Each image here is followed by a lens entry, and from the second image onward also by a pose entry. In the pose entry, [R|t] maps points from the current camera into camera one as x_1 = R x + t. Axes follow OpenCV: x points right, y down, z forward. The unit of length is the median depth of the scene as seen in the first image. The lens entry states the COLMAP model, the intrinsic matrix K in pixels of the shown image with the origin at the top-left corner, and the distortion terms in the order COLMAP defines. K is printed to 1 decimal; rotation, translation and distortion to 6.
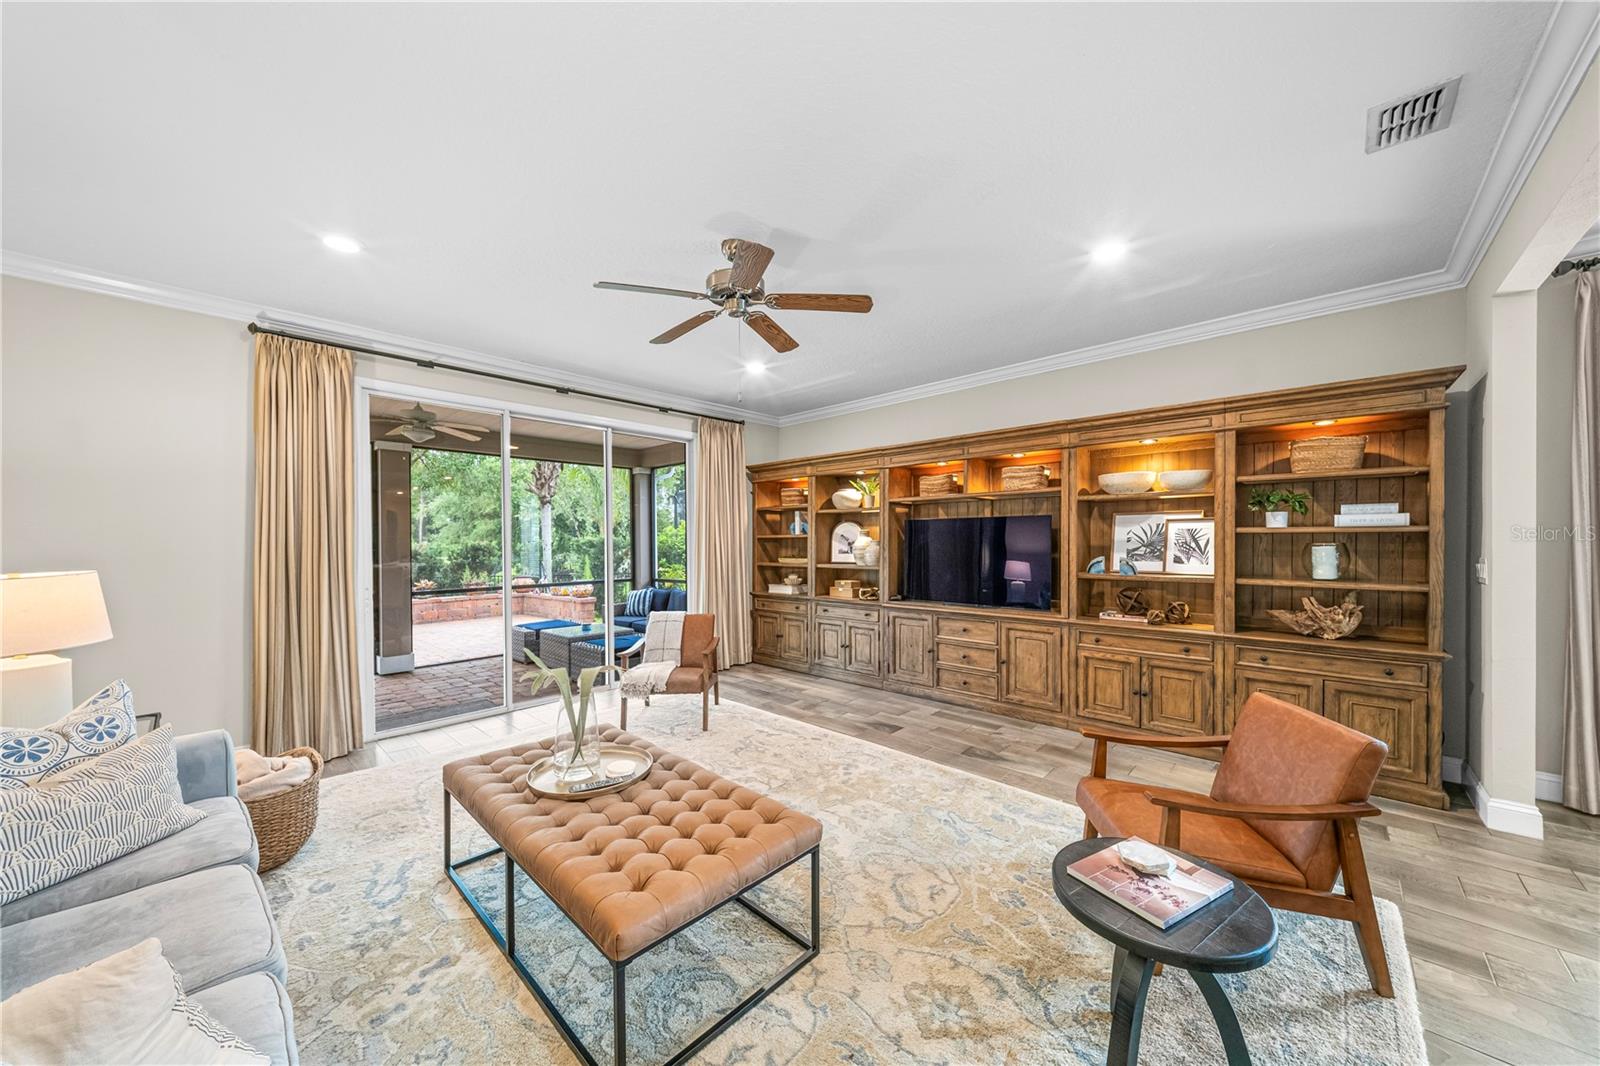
lens RADIAL K [[554.3, 0, 798.6], [0, 554.3, 537.1], [0, 0, 1]] dist [0.012736, -0.005021]
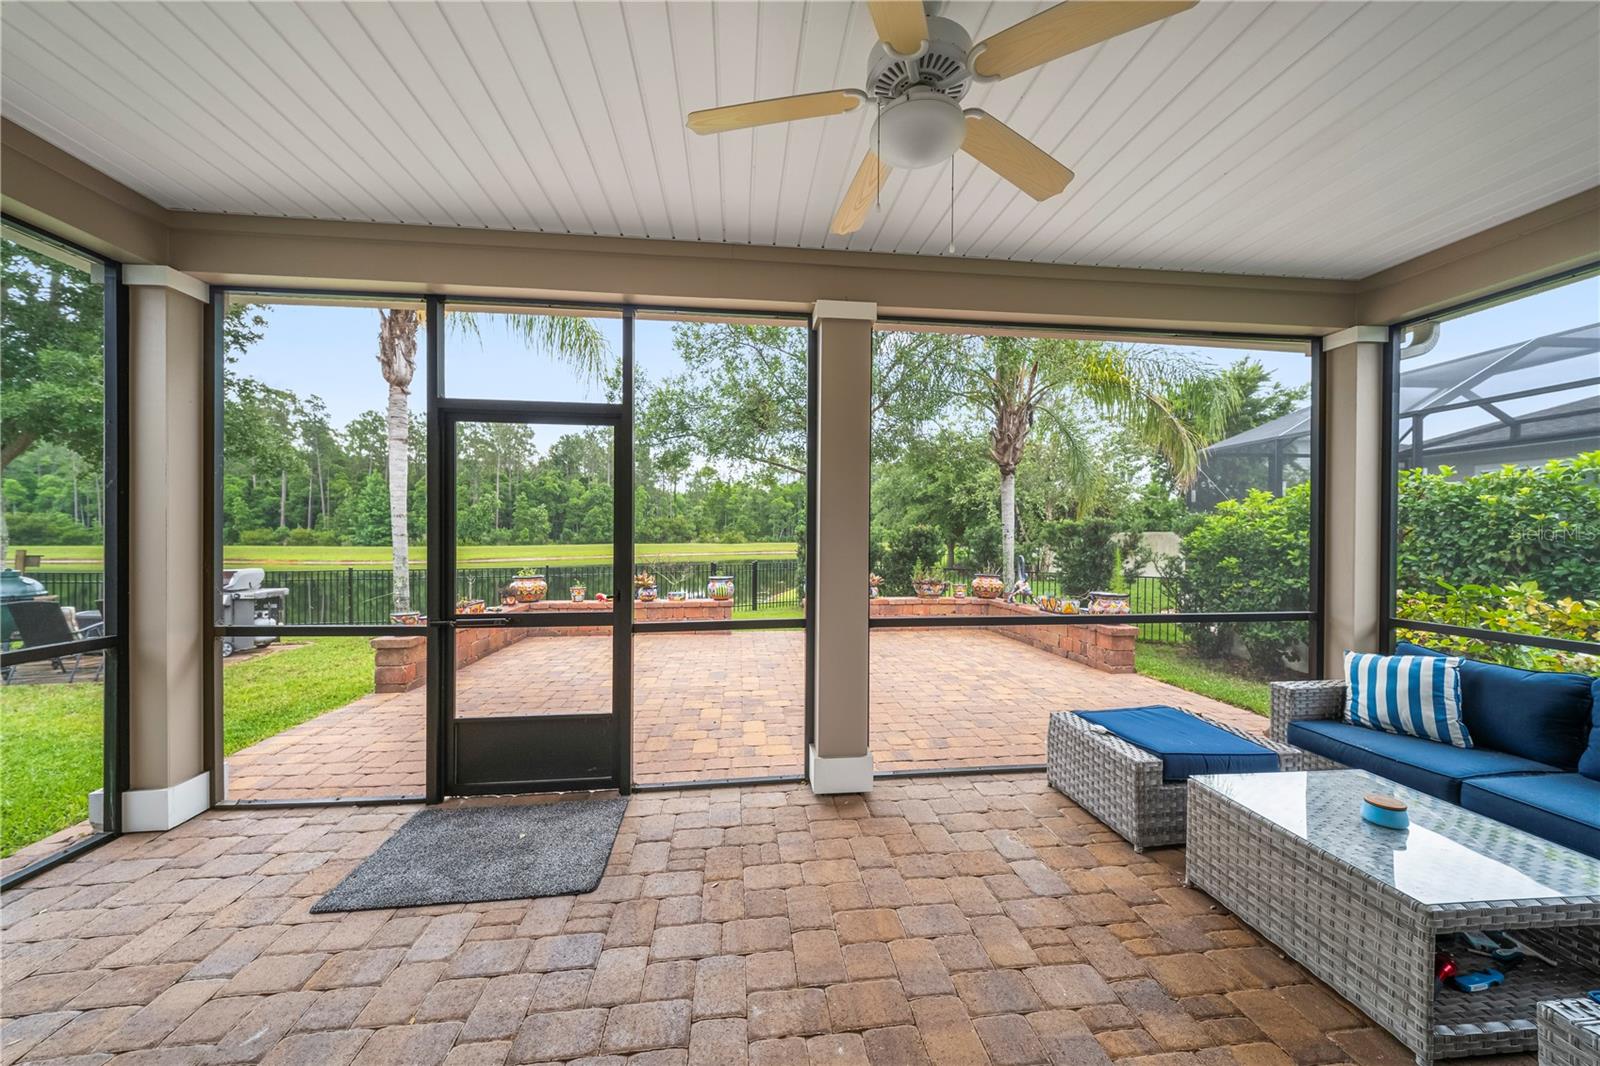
lens RADIAL K [[554.3, 0, 798.6], [0, 554.3, 537.1], [0, 0, 1]] dist [0.012736, -0.005021]
pose [[0.764136, 0.018562, -0.644788, -0.199547], [-0.005746, 0.999742, 0.021971, 0.008576], [0.645029, -0.013084, 0.764046, 0.273402]]
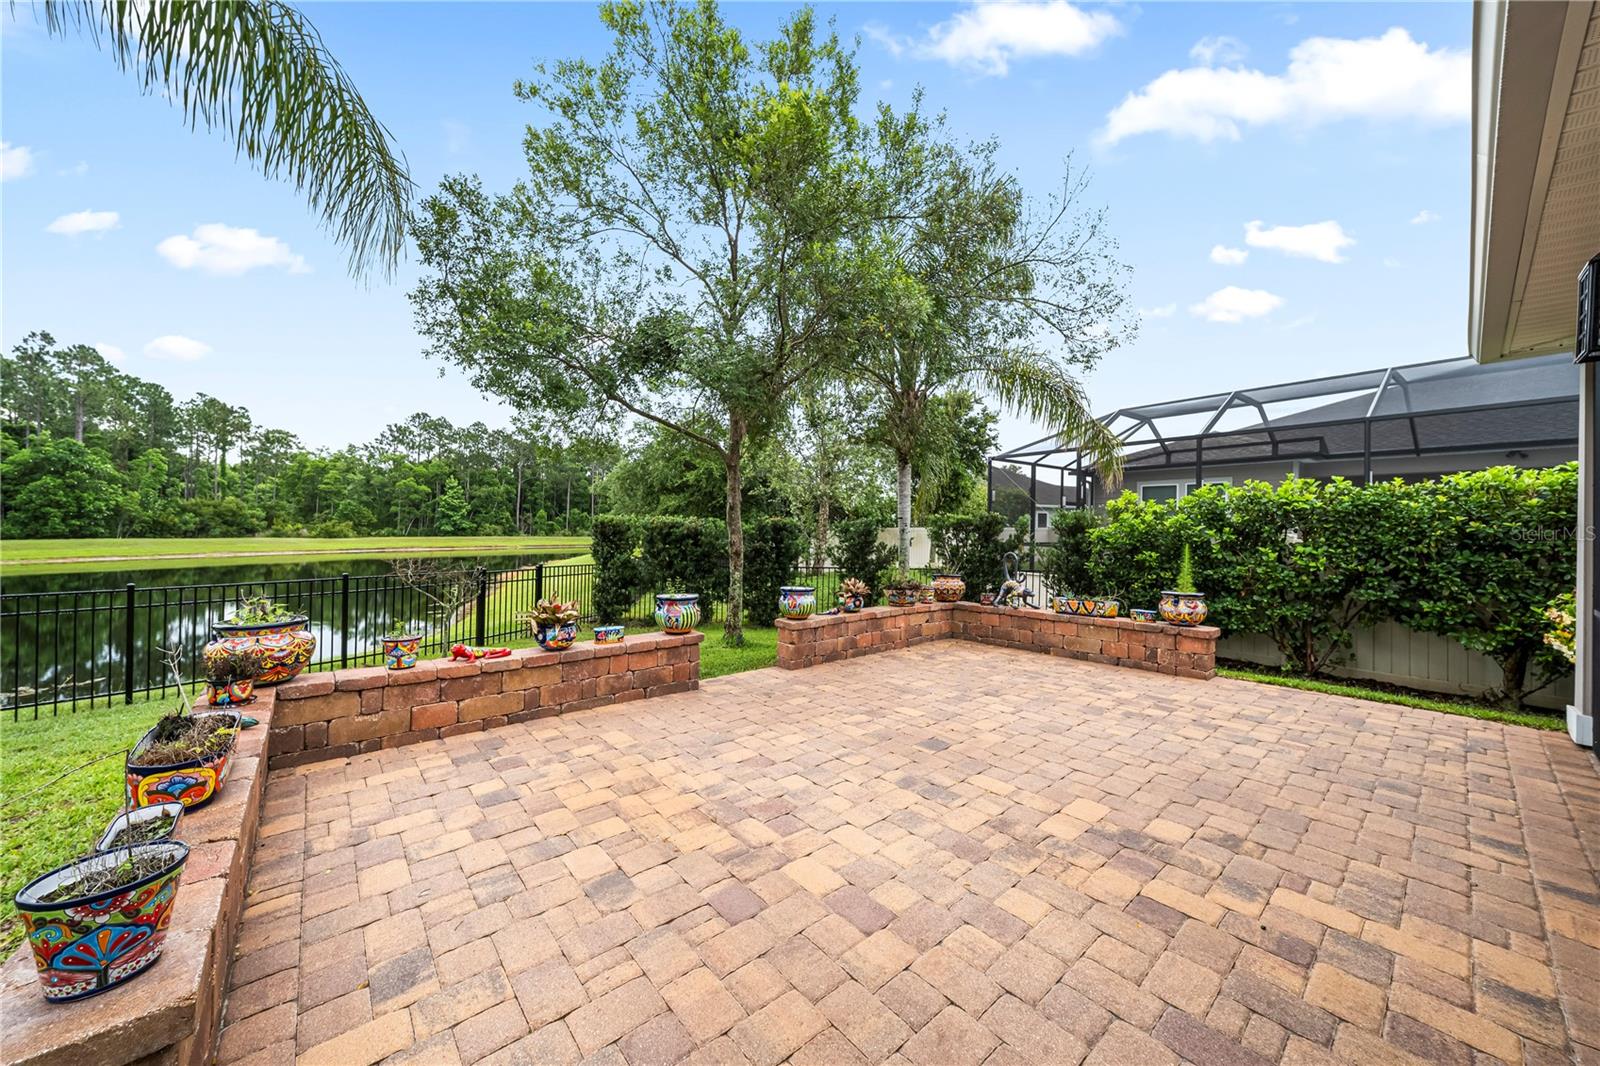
lens RADIAL K [[567.1, 0, 795.4], [0, 567.1, 528.0], [0, 0, 1]] dist [0.008184, -0.003585]
pose [[0.993421, 0.023859, -0.112009, -0.503822], [-0.023151, 0.999703, 0.007617, 0.016250], [0.112158, -0.004973, 0.993678, 0.313820]]
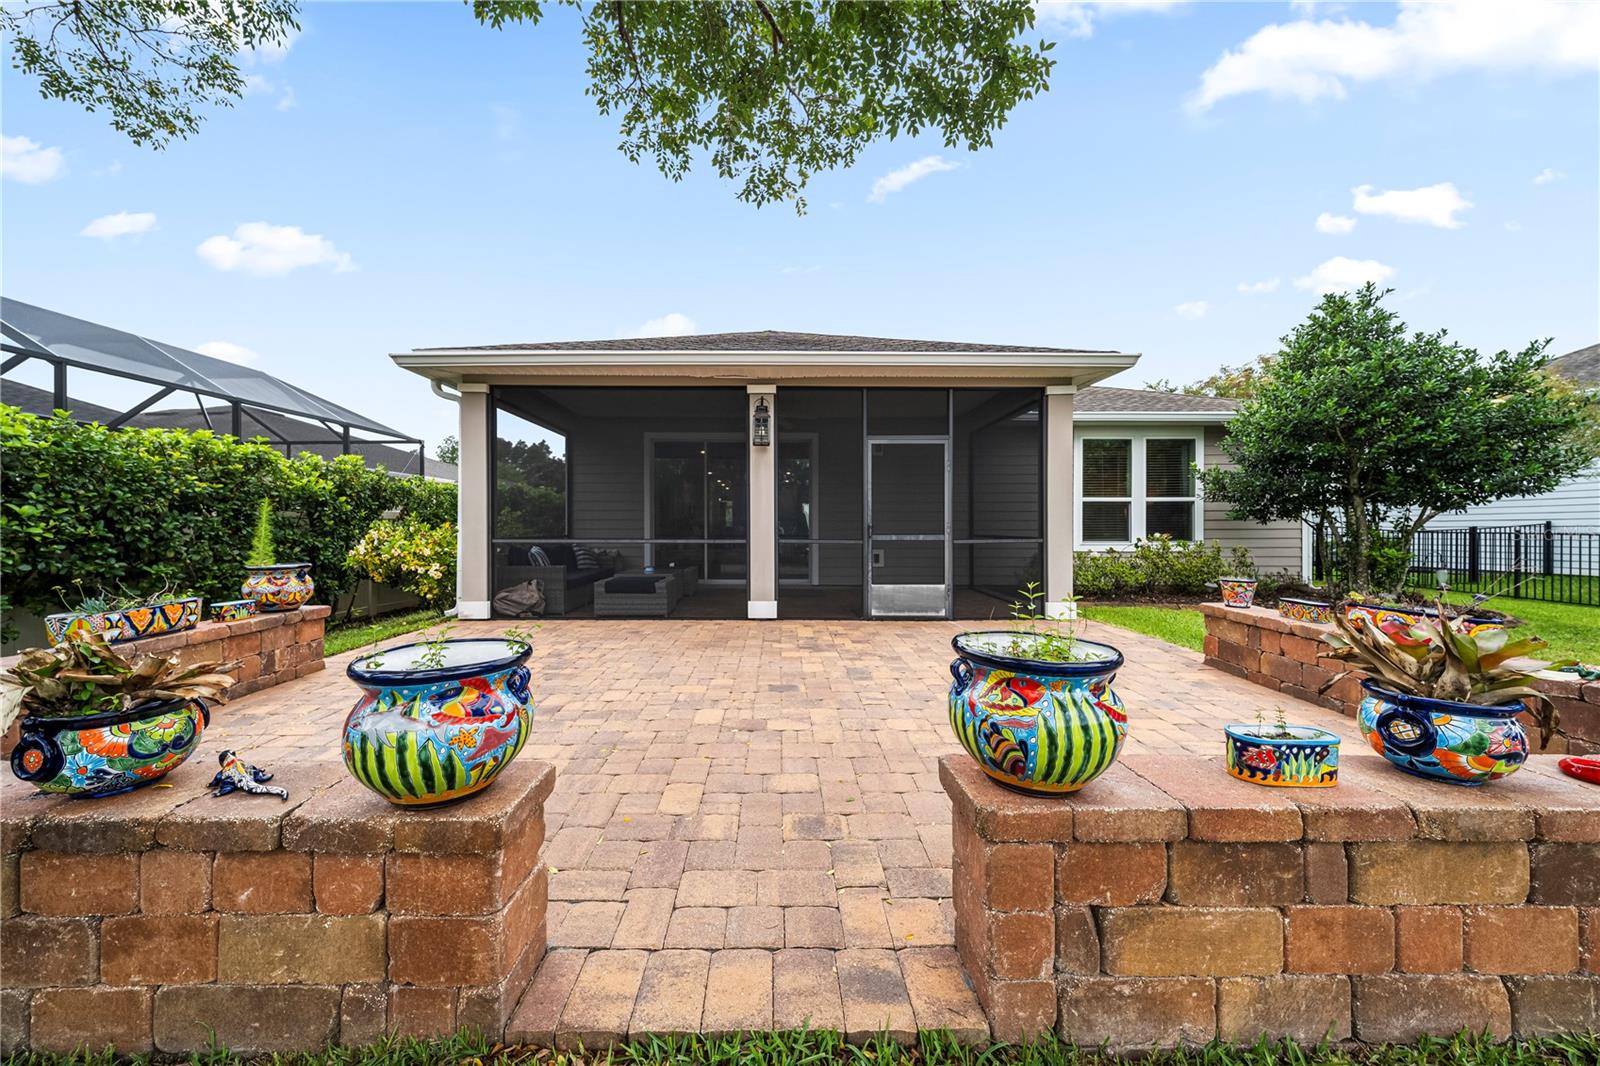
lens RADIAL K [[573.3, 0, 800.0], [0, 573.3, 533.0], [0, 0, 1]] dist [0.016321, -0.005506]
pose [[-0.688211, 0.008838, 0.725457, -0.653751], [-0.001153, 0.999911, -0.013276, 0.044482], [-0.725510, -0.009973, -0.688140, 0.734086]]
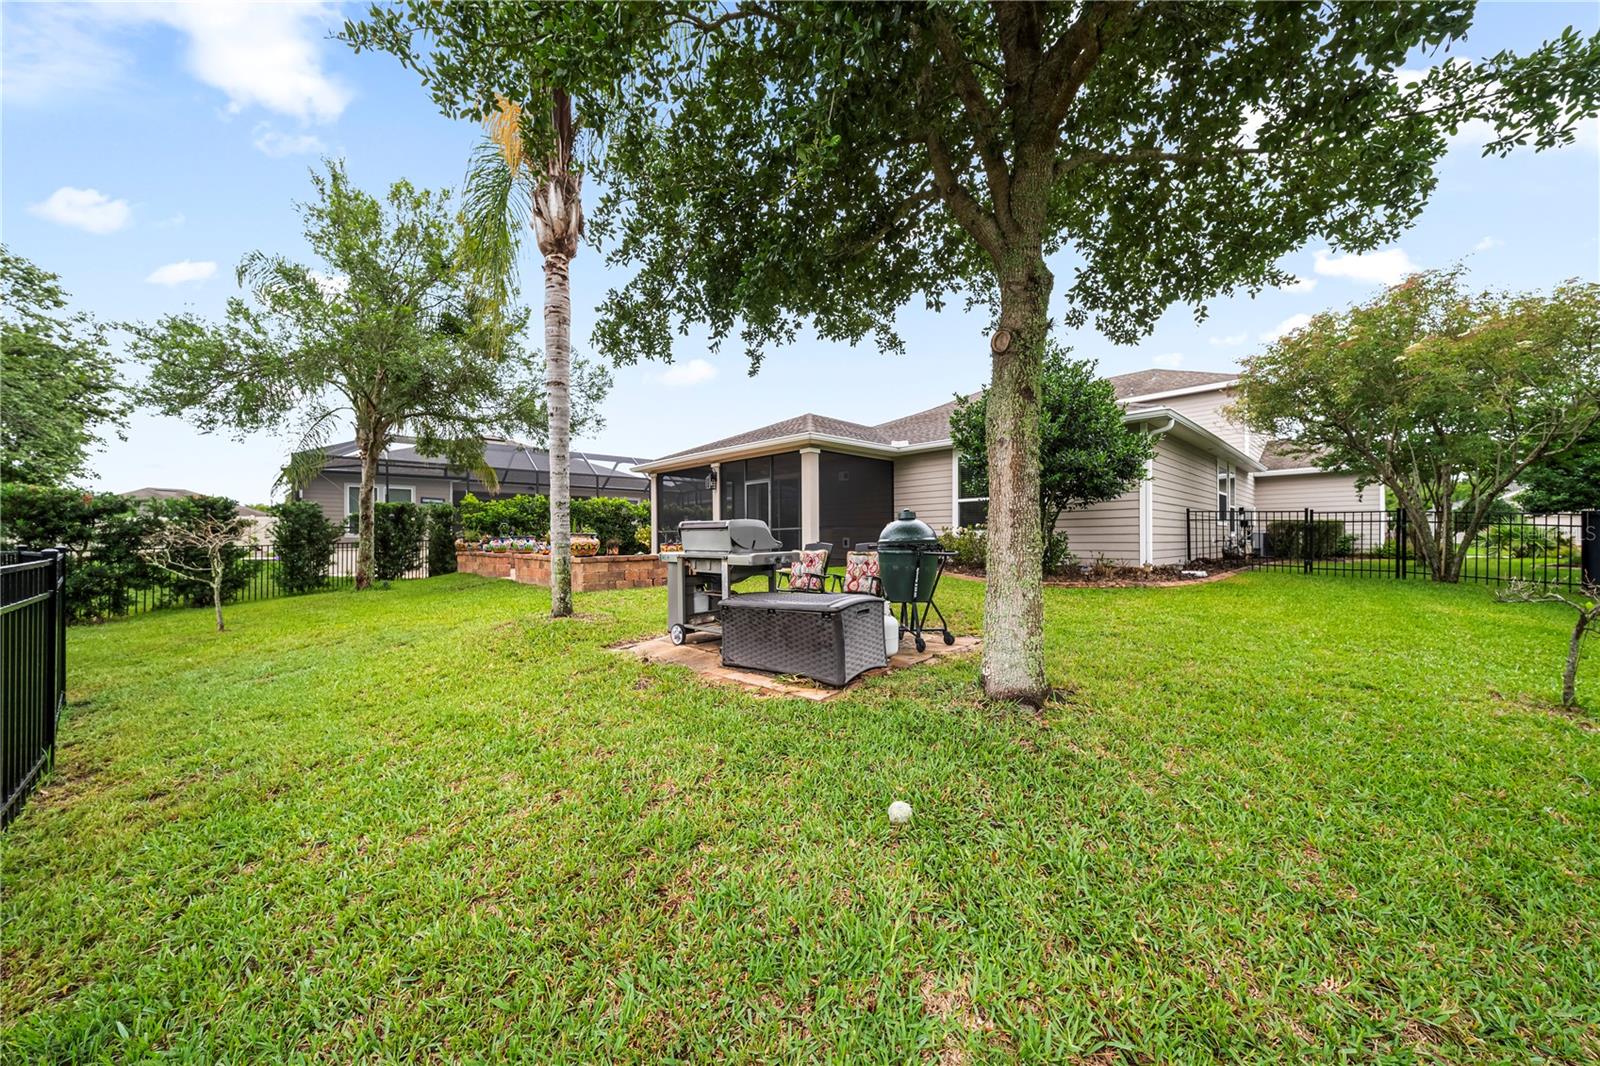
lens RADIAL K [[554.3, 0, 798.6], [0, 554.3, 537.1], [0, 0, 1]] dist [0.012736, -0.005021]
pose [[0.048432, 0.014722, 0.998718, -1.264863], [-0.008231, 0.999863, -0.014340, 0.069004], [-0.998793, -0.007526, 0.048547, 0.281370]]
